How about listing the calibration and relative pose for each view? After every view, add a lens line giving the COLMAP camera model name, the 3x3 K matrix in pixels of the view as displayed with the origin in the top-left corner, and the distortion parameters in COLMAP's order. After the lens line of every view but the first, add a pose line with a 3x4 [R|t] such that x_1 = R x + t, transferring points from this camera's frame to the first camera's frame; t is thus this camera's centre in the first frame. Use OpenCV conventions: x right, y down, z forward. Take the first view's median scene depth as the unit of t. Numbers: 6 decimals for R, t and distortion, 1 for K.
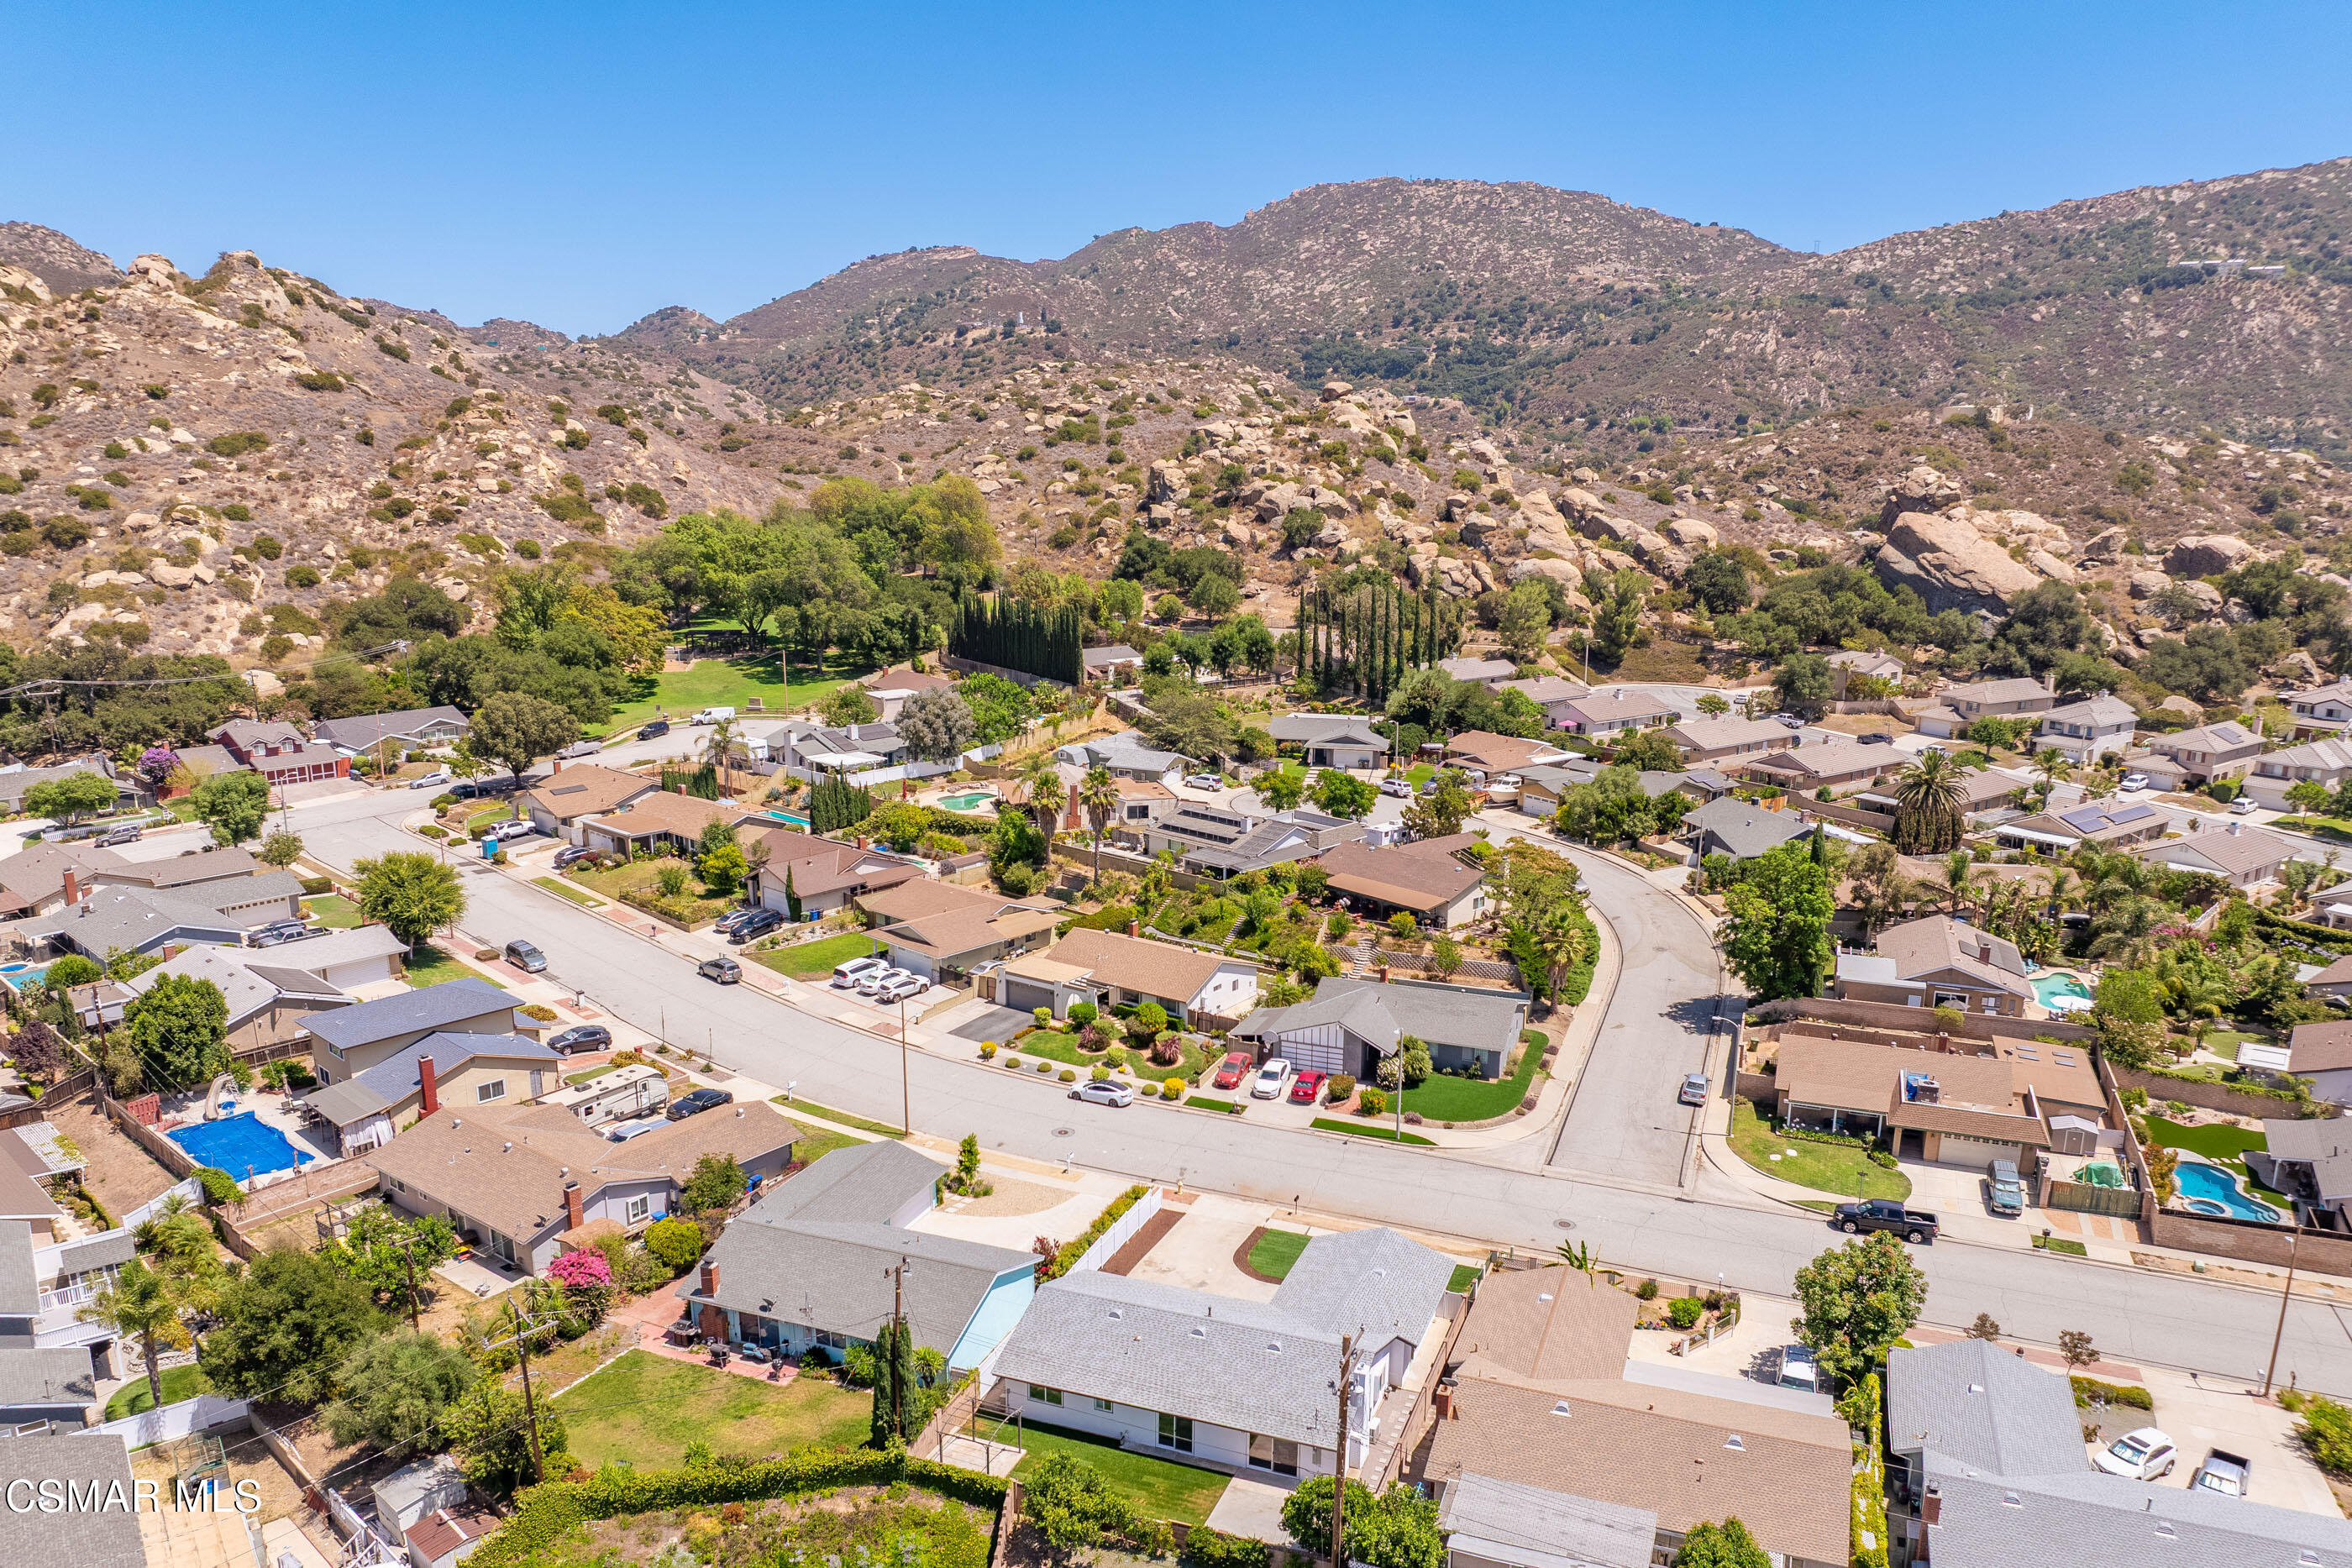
lens RADIAL K [[1650.4, 0, 1190.8], [0, 1650.4, 865.6], [0, 0, 1]] dist [-0.046065, 0.014486]
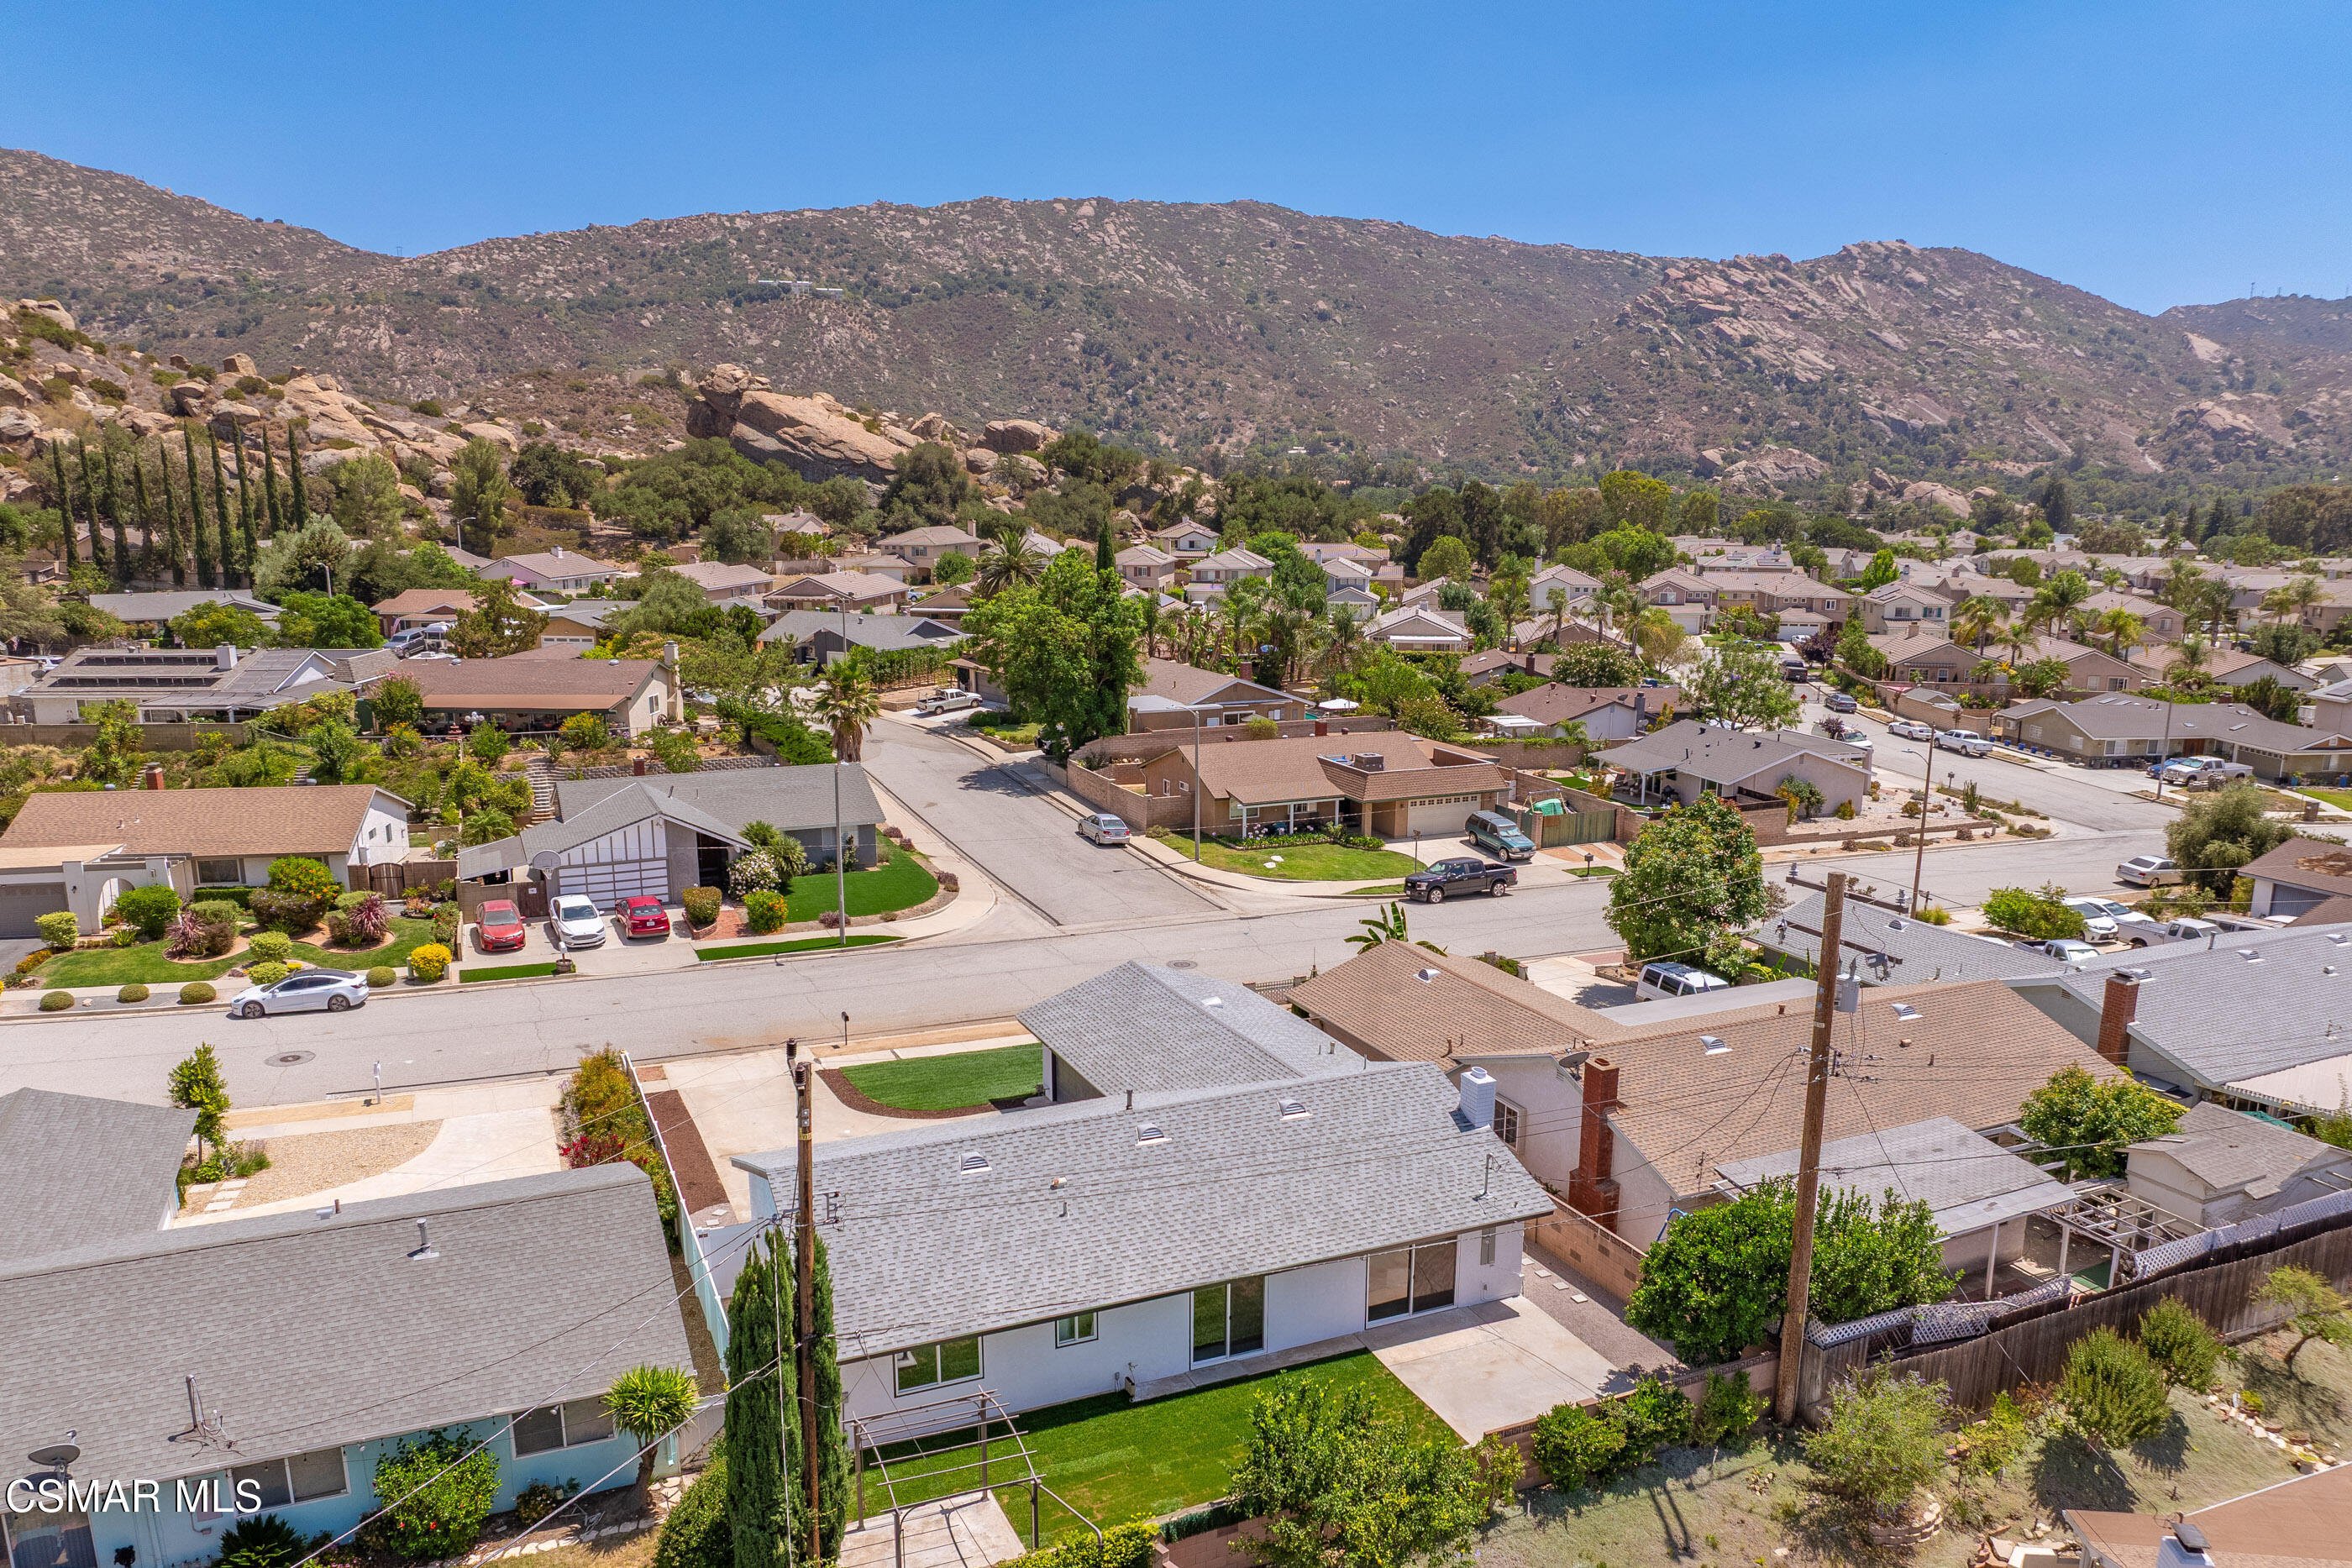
lens RADIAL K [[1650.4, 0, 1191.3], [0, 1650.4, 877.8], [0, 0, 1]] dist [-0.046065, 0.014486]
pose [[0.703362, -0.168525, 0.690566, -0.087086], [0.175976, 0.982531, 0.060540, 0.049484], [-0.688705, 0.078941, 0.720732, 0.172589]]
